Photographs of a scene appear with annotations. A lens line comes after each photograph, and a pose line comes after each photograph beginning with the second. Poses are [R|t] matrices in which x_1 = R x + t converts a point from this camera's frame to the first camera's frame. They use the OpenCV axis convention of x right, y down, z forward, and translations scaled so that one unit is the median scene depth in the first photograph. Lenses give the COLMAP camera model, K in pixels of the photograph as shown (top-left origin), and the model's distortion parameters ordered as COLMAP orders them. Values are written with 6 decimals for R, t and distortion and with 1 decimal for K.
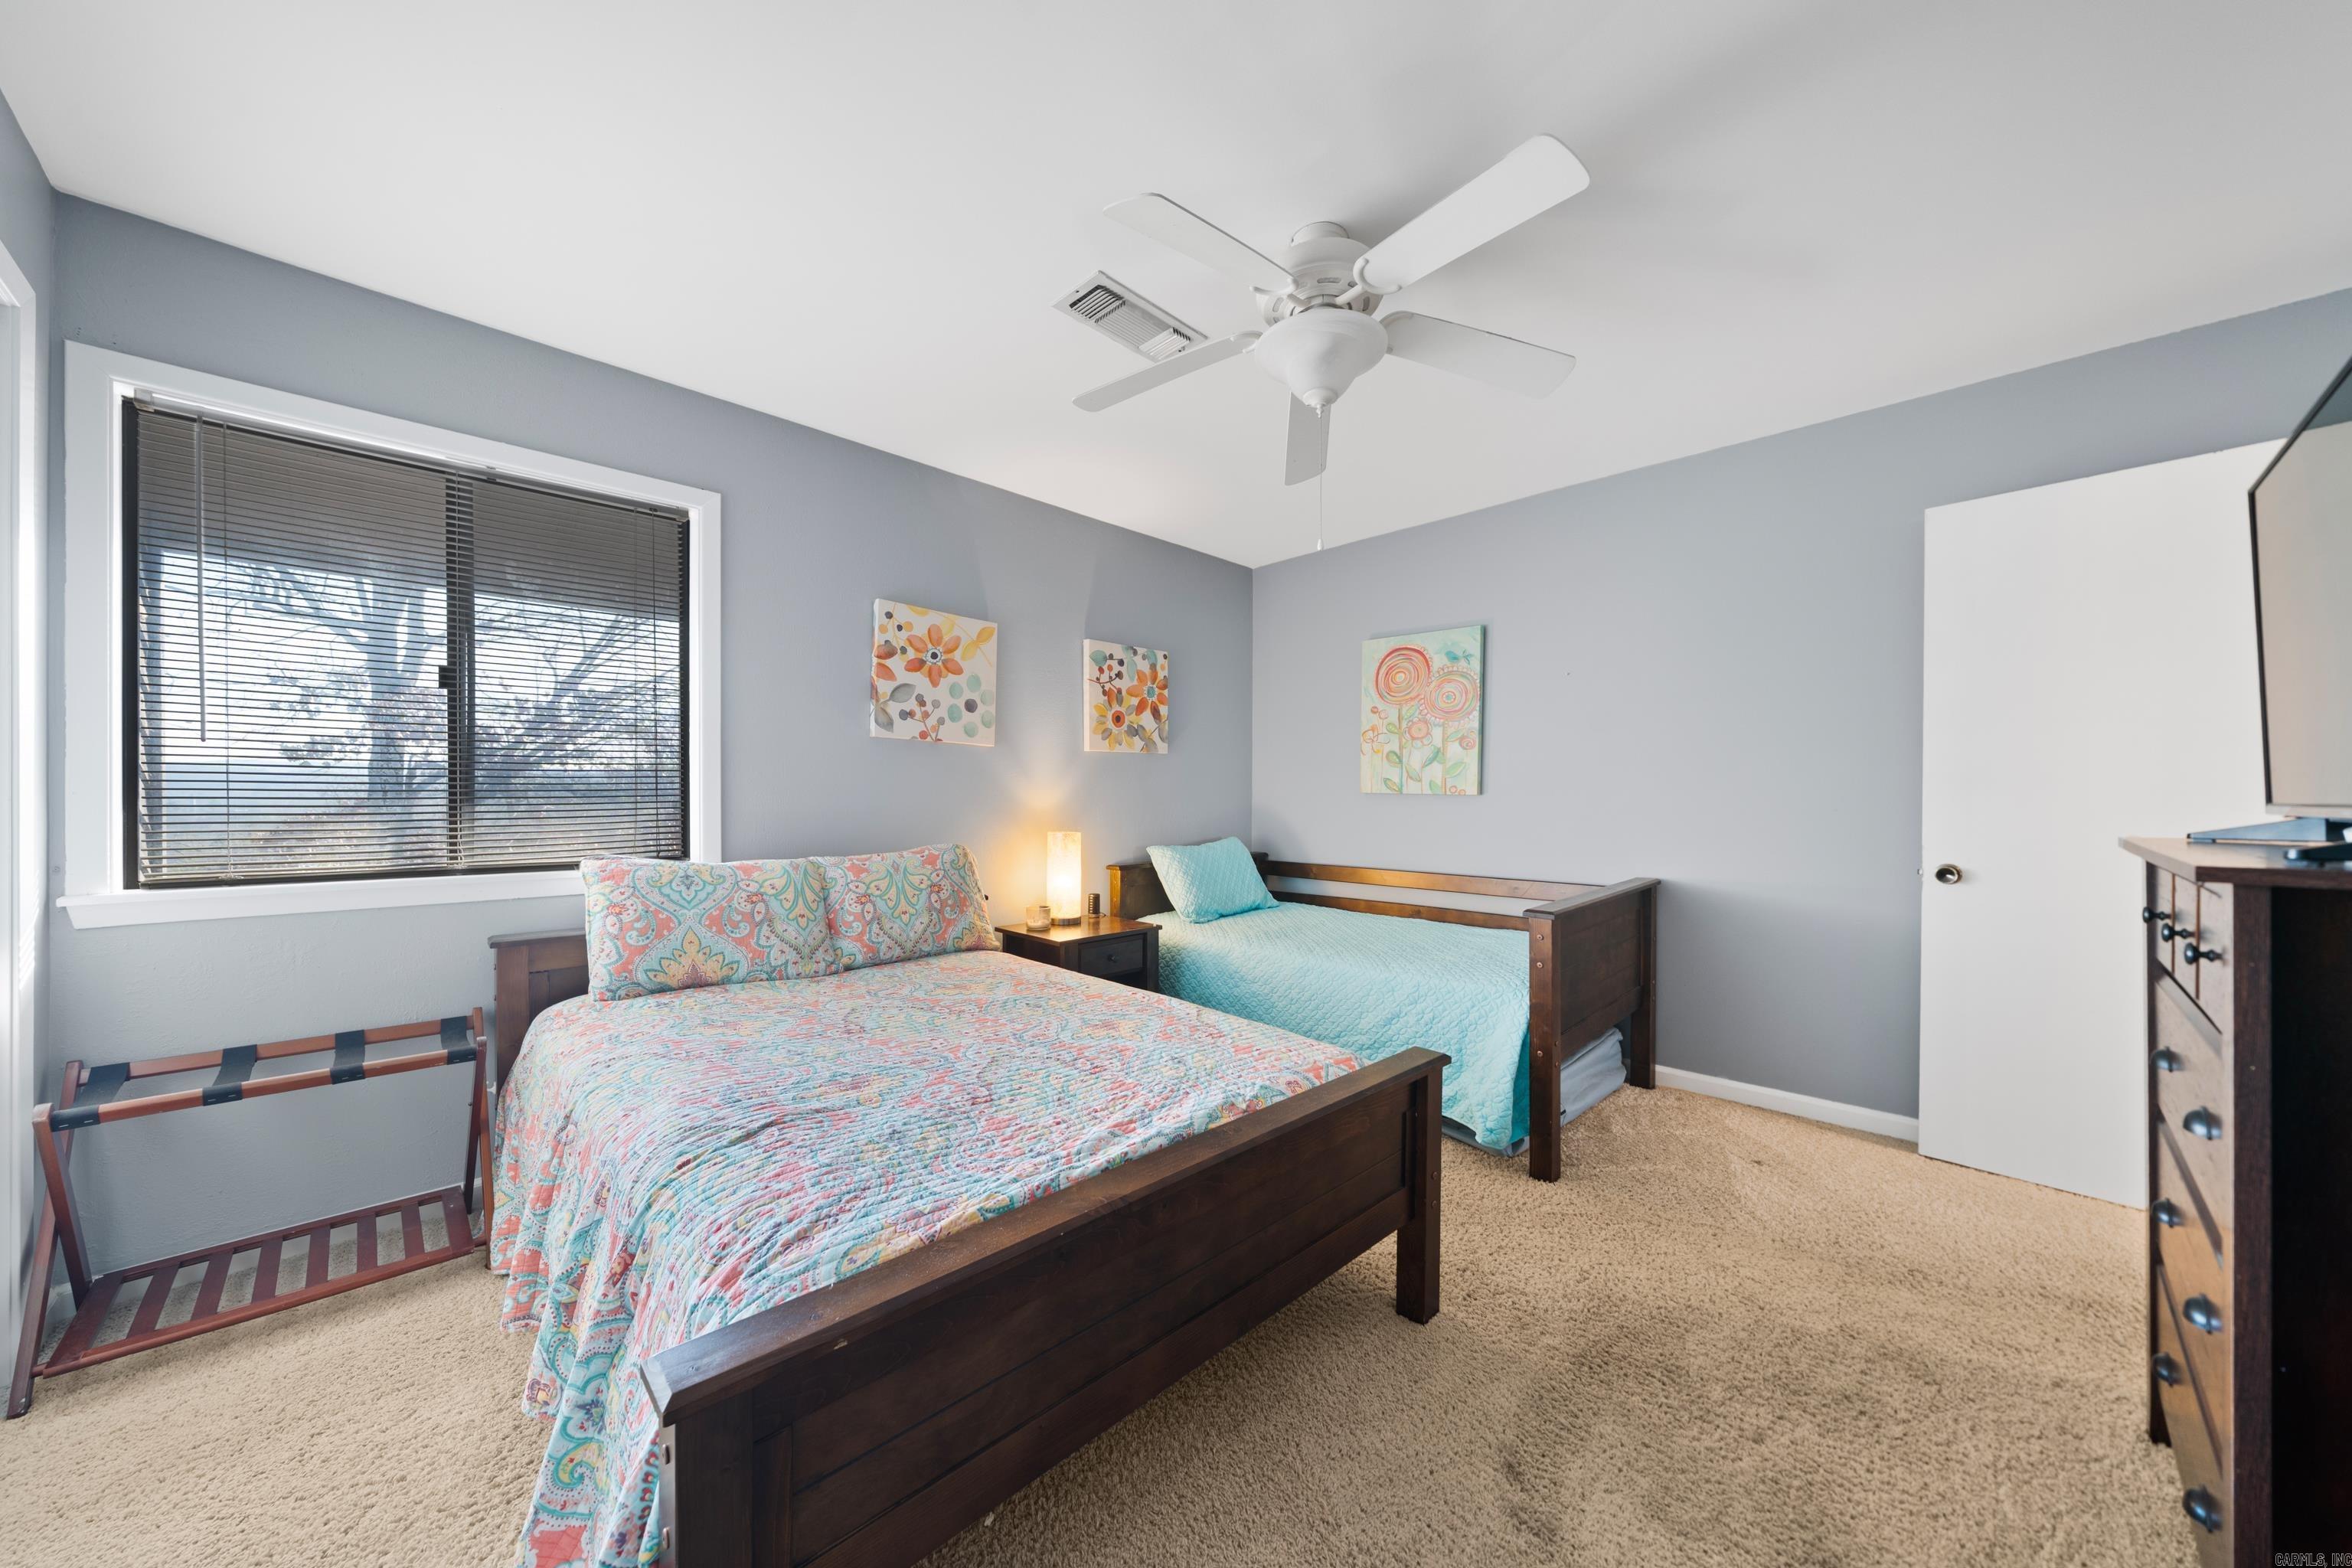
lens RADIAL K [[814.2, 0, 1174.3], [0, 814.2, 792.2], [0, 0, 1]] dist [-0.007771, 0.000556]
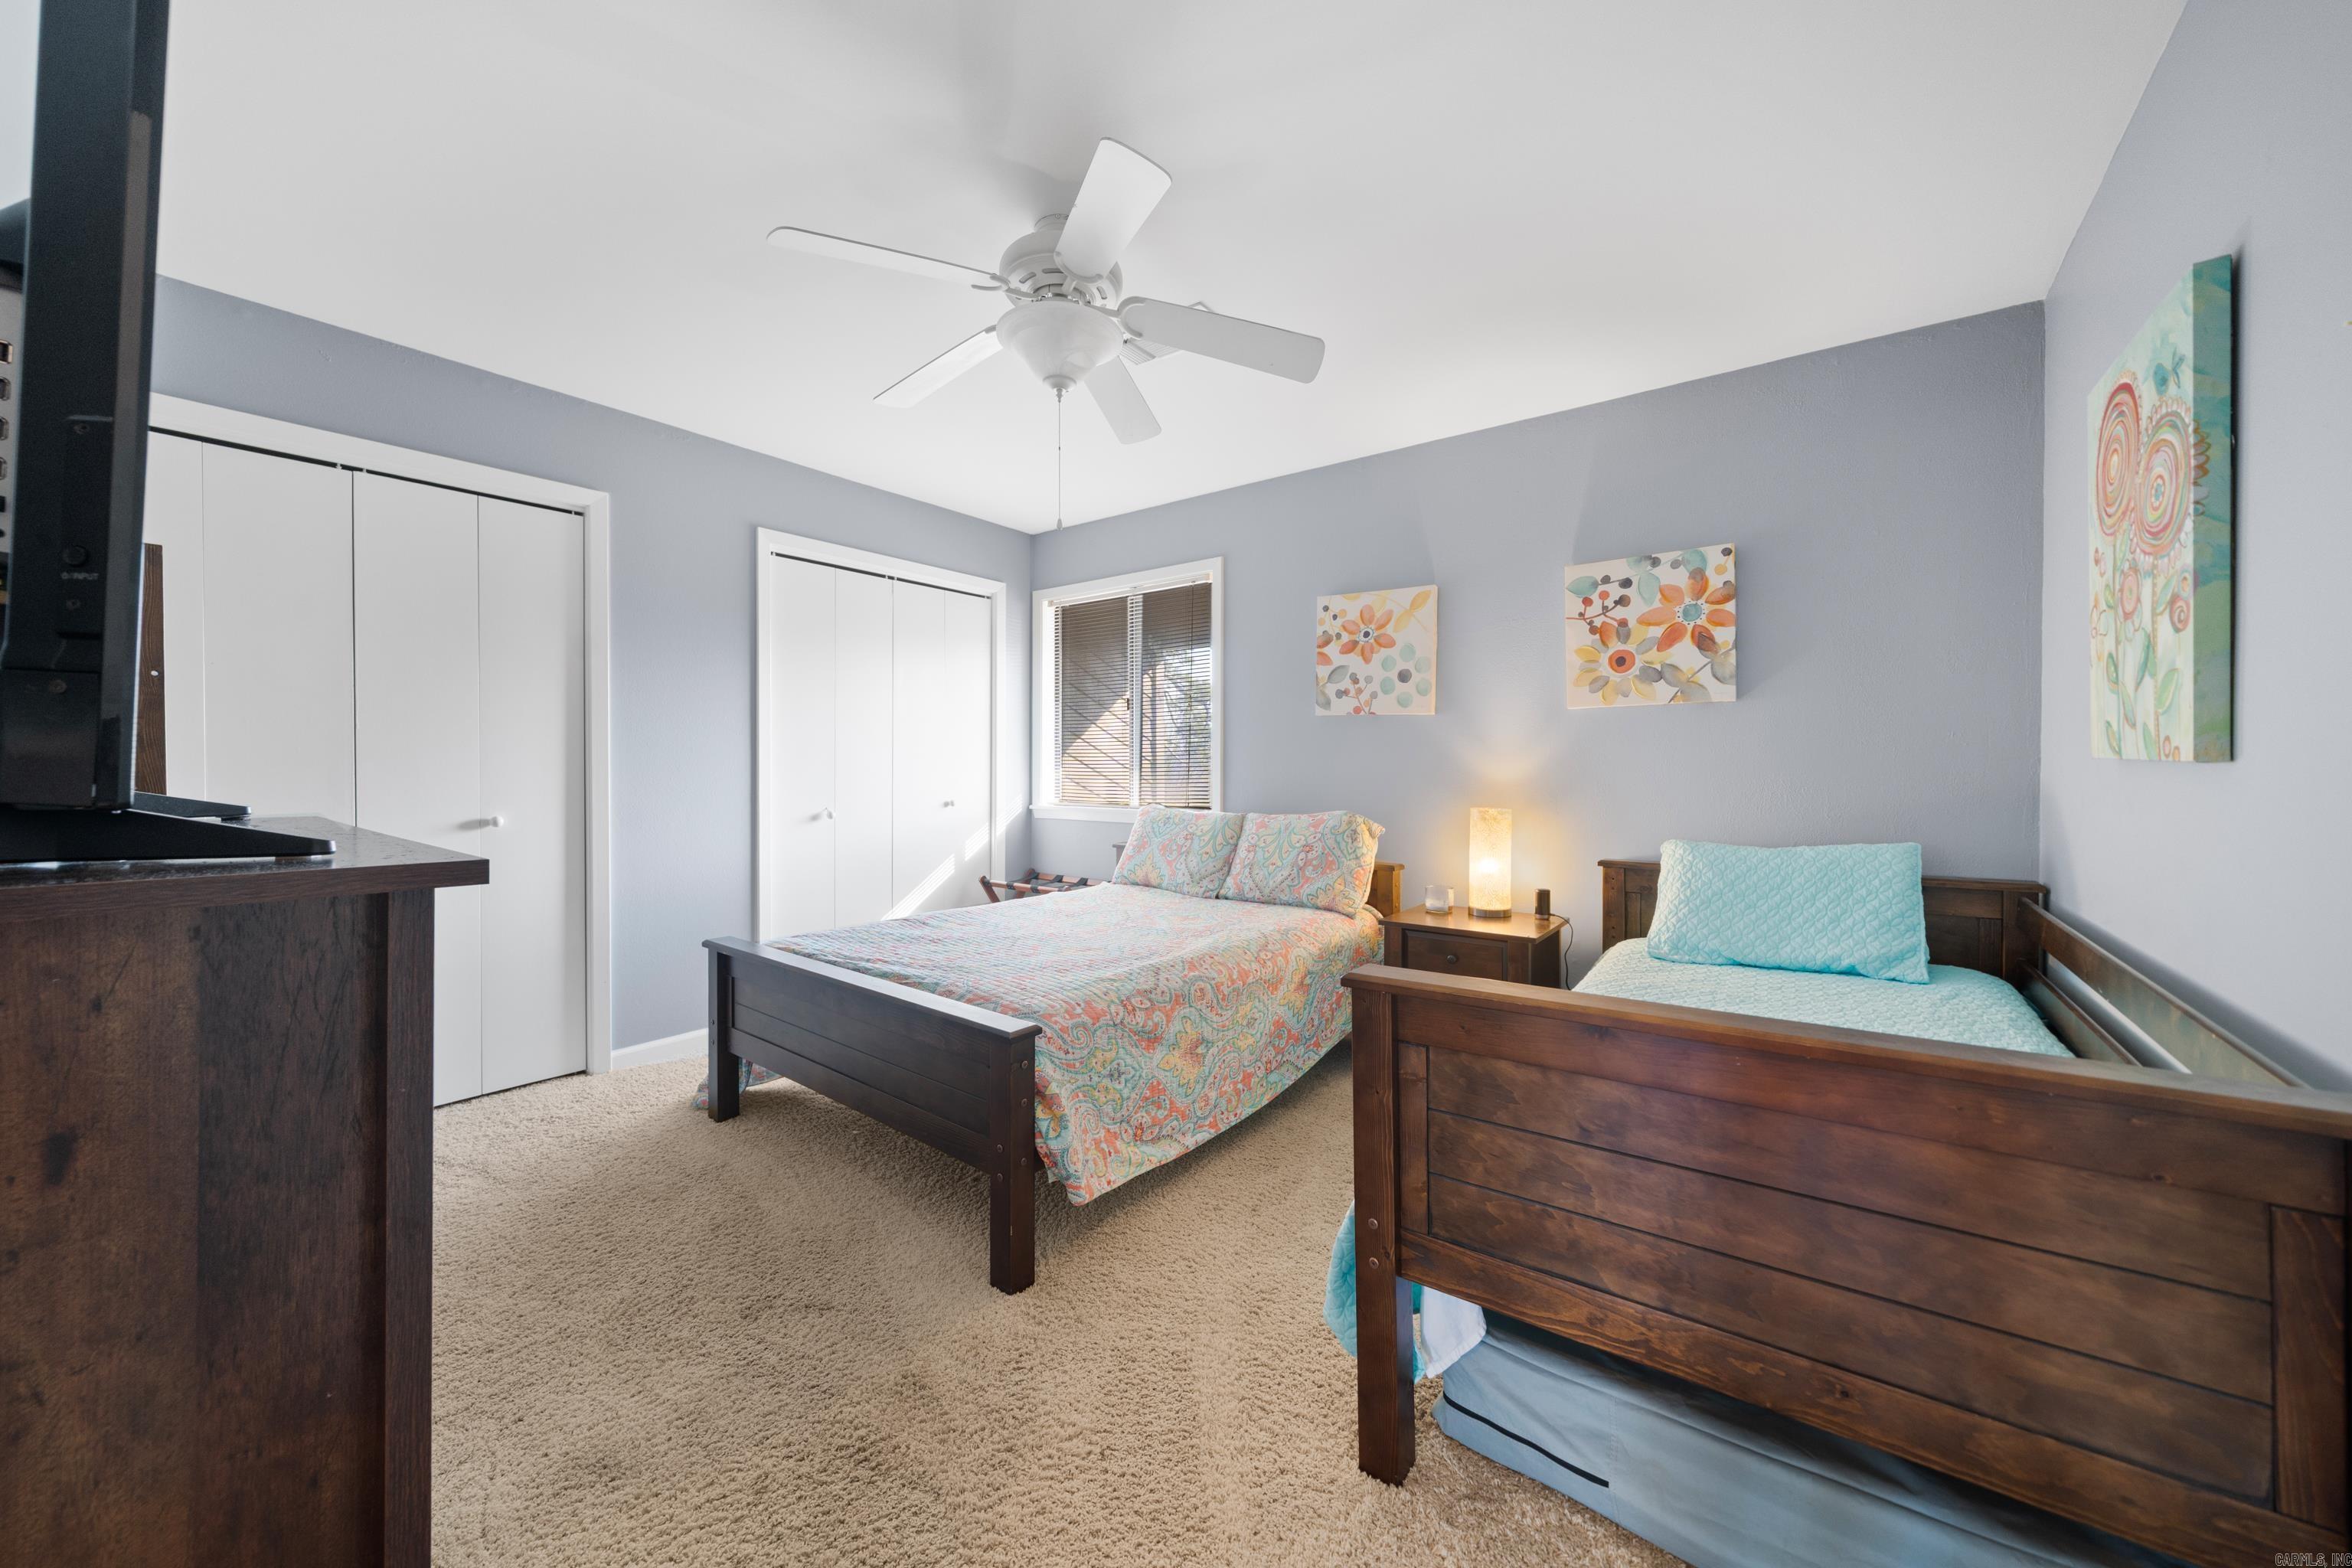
lens RADIAL K [[835.2, 0, 1169.7], [0, 835.2, 771.6], [0, 0, 1]] dist [-0.003821, -0.000285]
pose [[0.129936, 0.005796, -0.991505, 0.725134], [0.005139, 0.999966, 0.006519, 0.002803], [0.991509, -0.005943, 0.129902, 0.578684]]
